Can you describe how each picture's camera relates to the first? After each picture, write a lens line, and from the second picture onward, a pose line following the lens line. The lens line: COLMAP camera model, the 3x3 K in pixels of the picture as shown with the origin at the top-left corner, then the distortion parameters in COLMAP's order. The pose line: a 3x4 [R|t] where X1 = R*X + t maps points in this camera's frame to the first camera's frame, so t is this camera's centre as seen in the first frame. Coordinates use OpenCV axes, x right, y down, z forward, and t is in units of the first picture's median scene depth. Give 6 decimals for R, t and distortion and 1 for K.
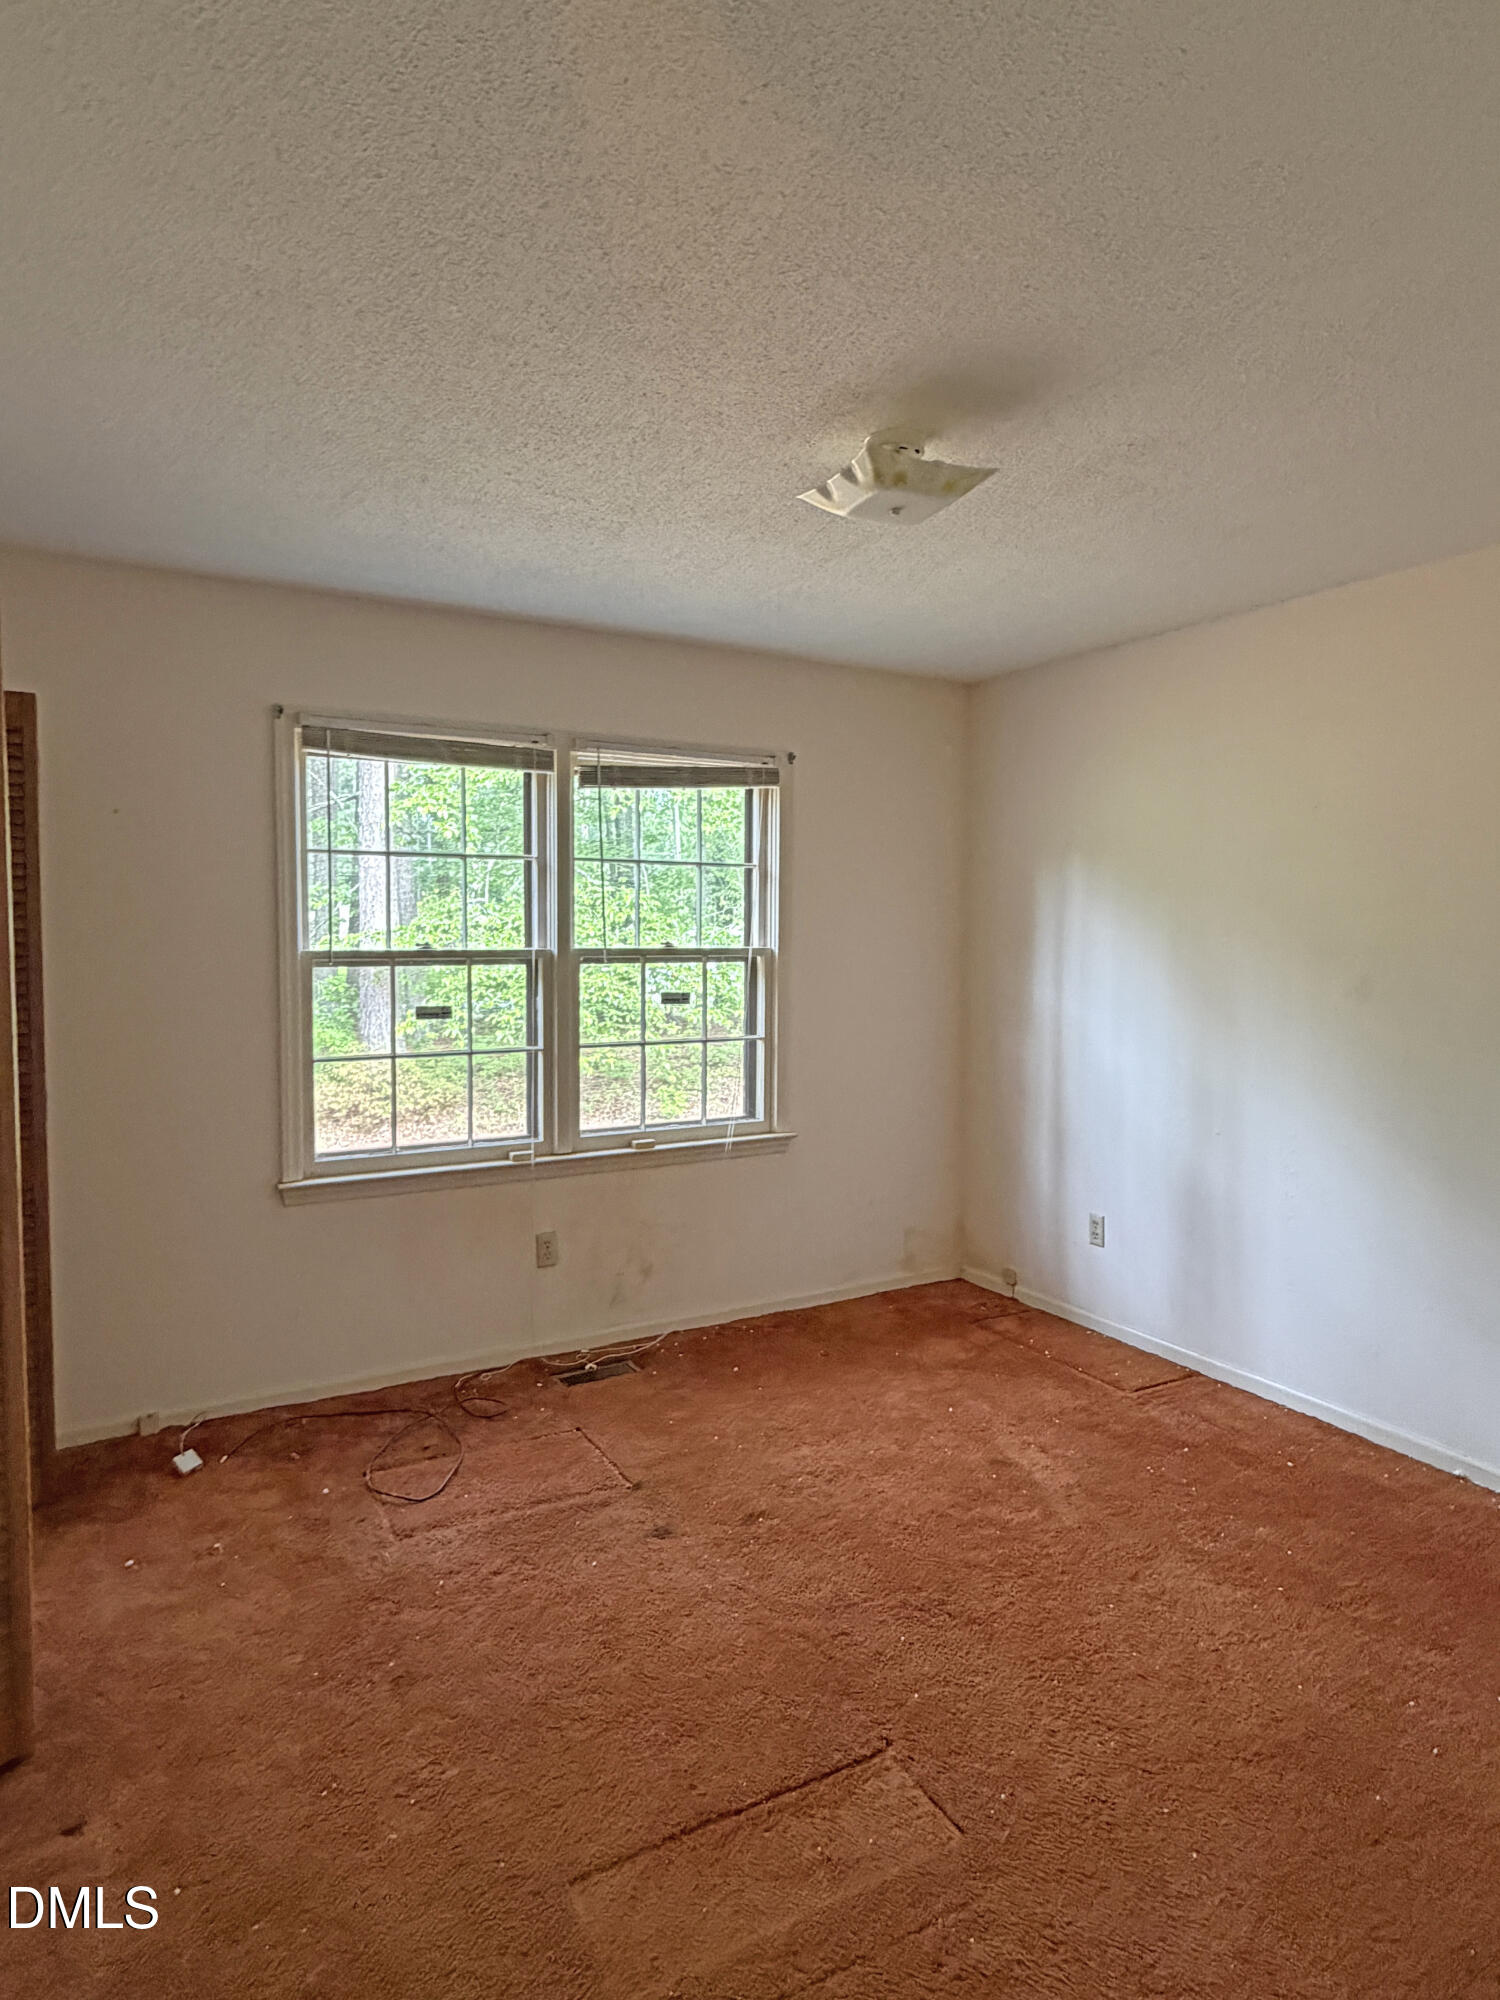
lens RADIAL K [[1168.8, 0, 750.0], [0, 1168.8, 1000.0], [0, 0, 1]] dist [0.000856, 0.000189]
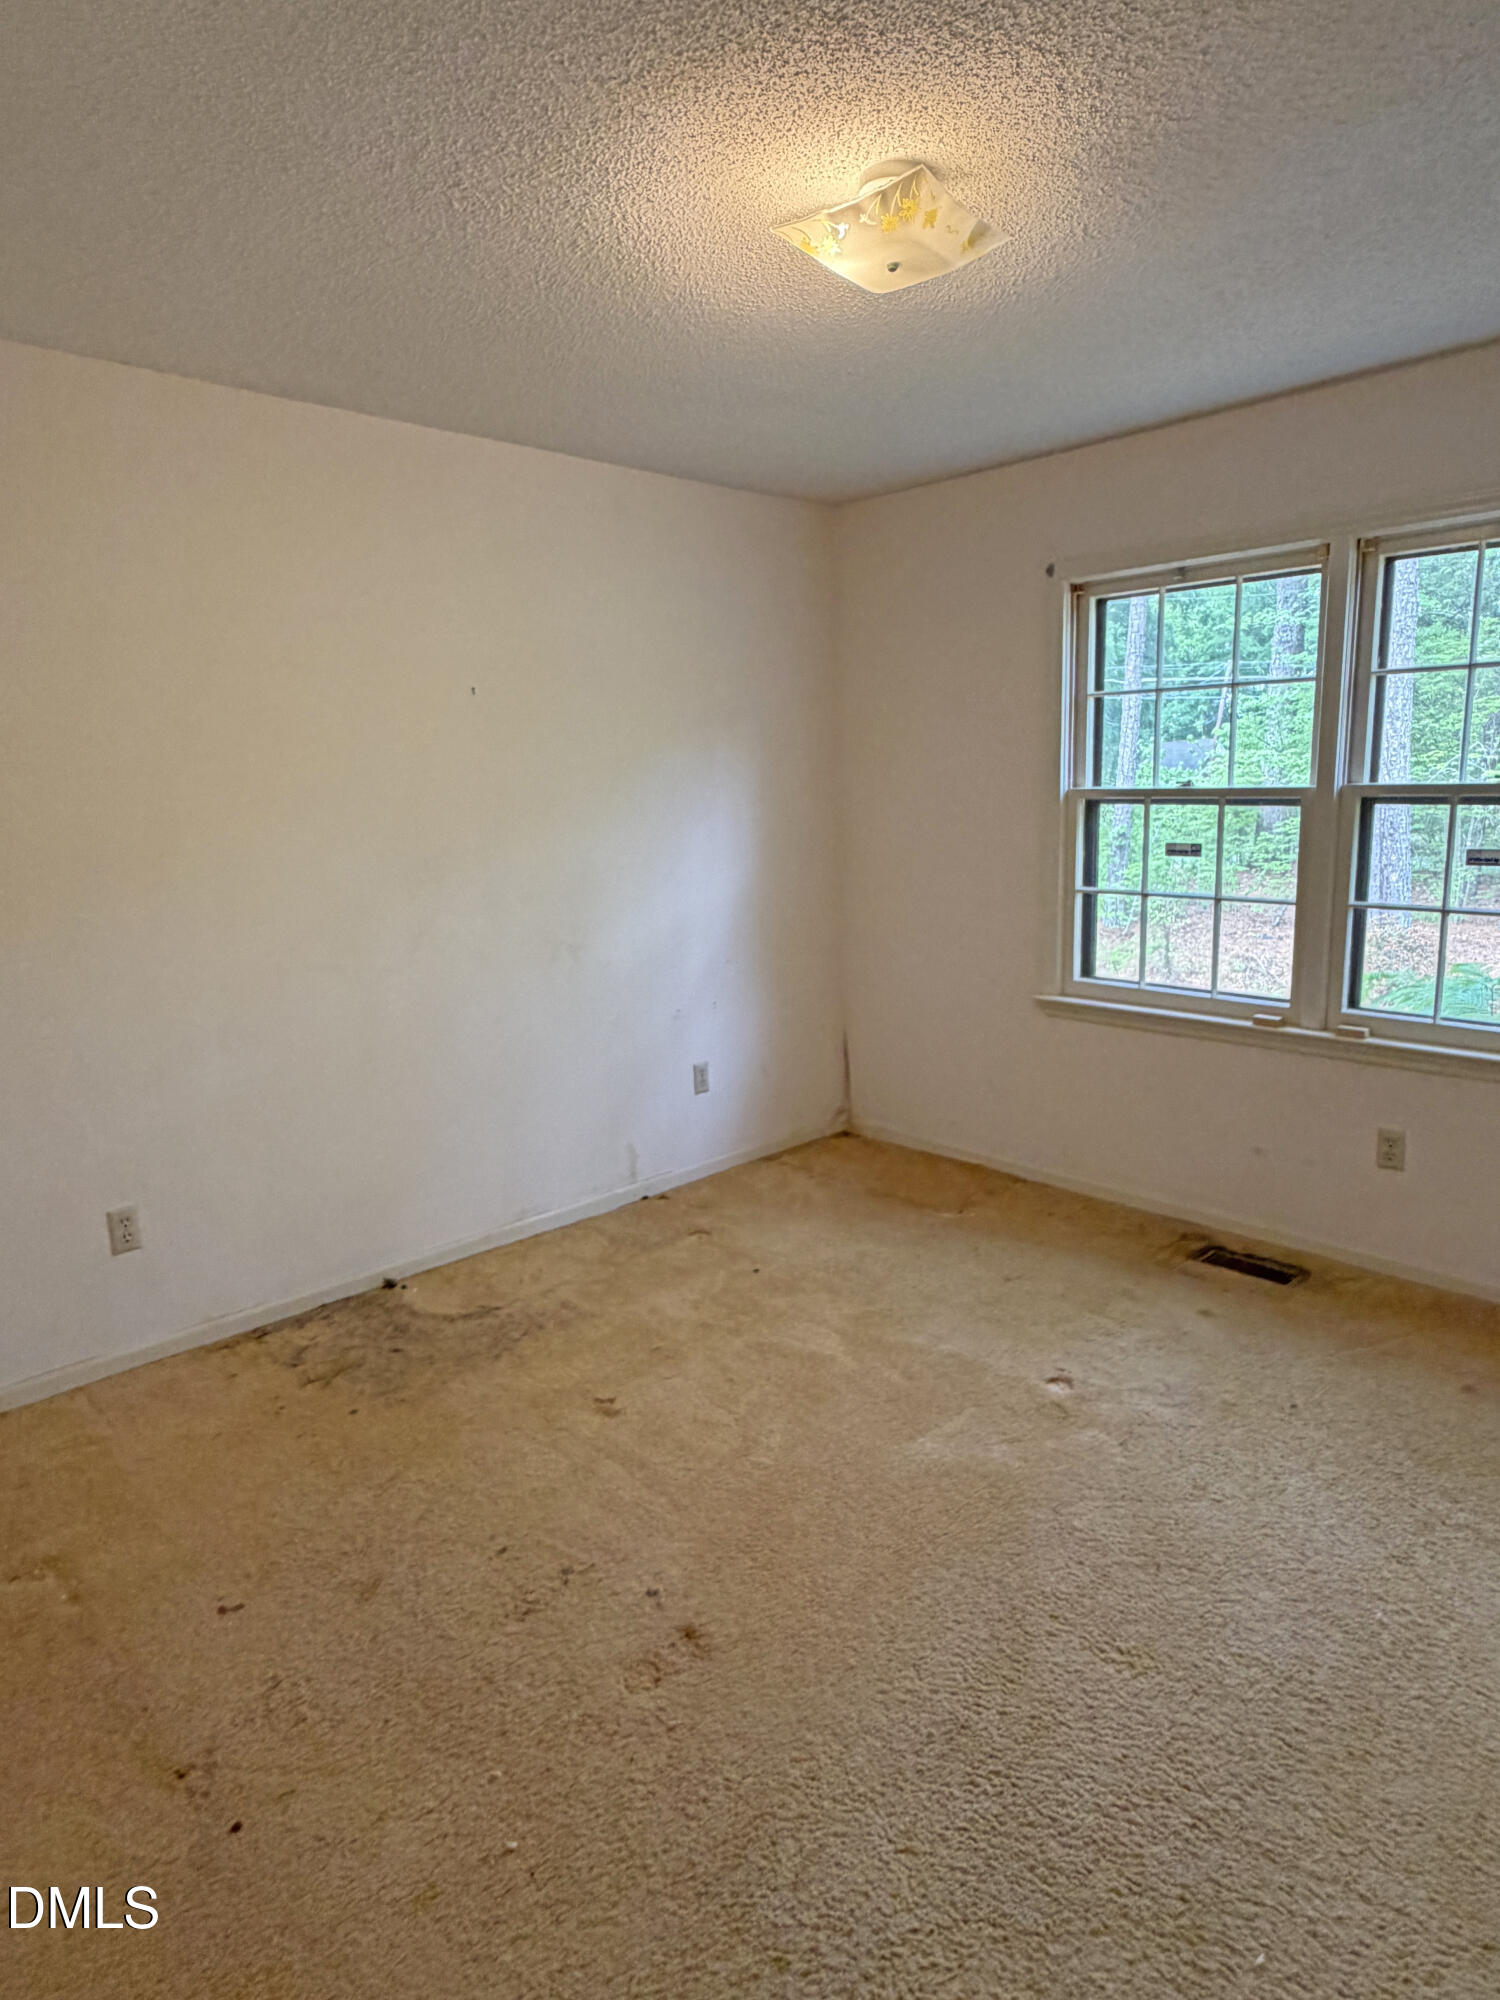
lens RADIAL K [[1168.8, 0, 750.0], [0, 1168.8, 1000.0], [0, 0, 1]] dist [0.000856, 0.000189]
pose [[0.232617, 0.175022, -0.956690, 0.587067], [-0.036920, 0.984554, 0.171143, -0.022112], [0.971867, -0.004489, 0.235486, 0.410836]]
